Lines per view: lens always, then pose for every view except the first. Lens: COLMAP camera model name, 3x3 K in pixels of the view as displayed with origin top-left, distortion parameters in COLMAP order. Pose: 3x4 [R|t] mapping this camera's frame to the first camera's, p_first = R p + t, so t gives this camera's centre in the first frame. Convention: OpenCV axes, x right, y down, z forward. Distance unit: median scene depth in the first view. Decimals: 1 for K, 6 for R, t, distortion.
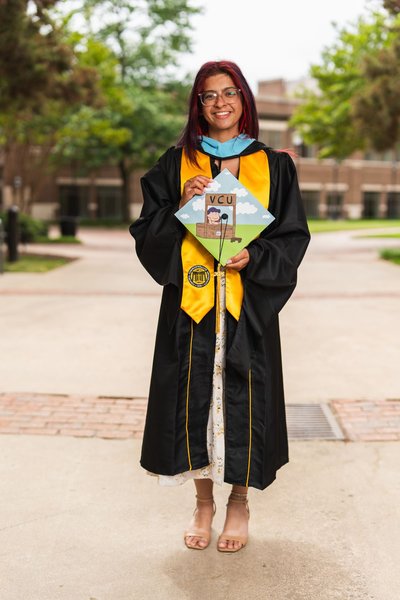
lens RADIAL K [[838.5, 0, 200.0], [0, 838.5, 300.0], [0, 0, 1]] dist [-0.002796, 0.079256]
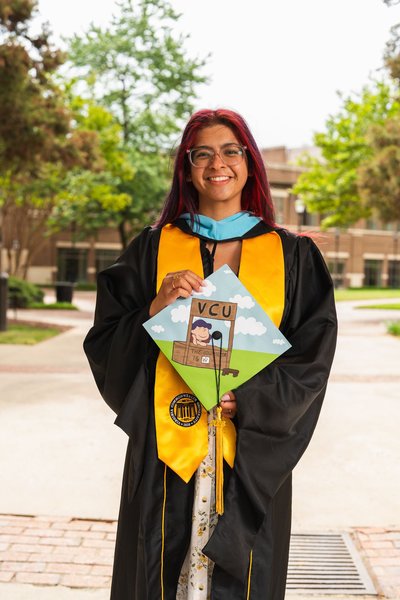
lens RADIAL K [[838.5, 0, 200.0], [0, 838.5, 300.0], [0, 0, 1]] dist [-0.002796, 0.079256]
pose [[0.999822, 0.018847, -0.000598, 0.013556], [-0.018838, 0.996906, -0.076318, -0.066715], [-0.000842, 0.076316, 0.997083, 0.304012]]
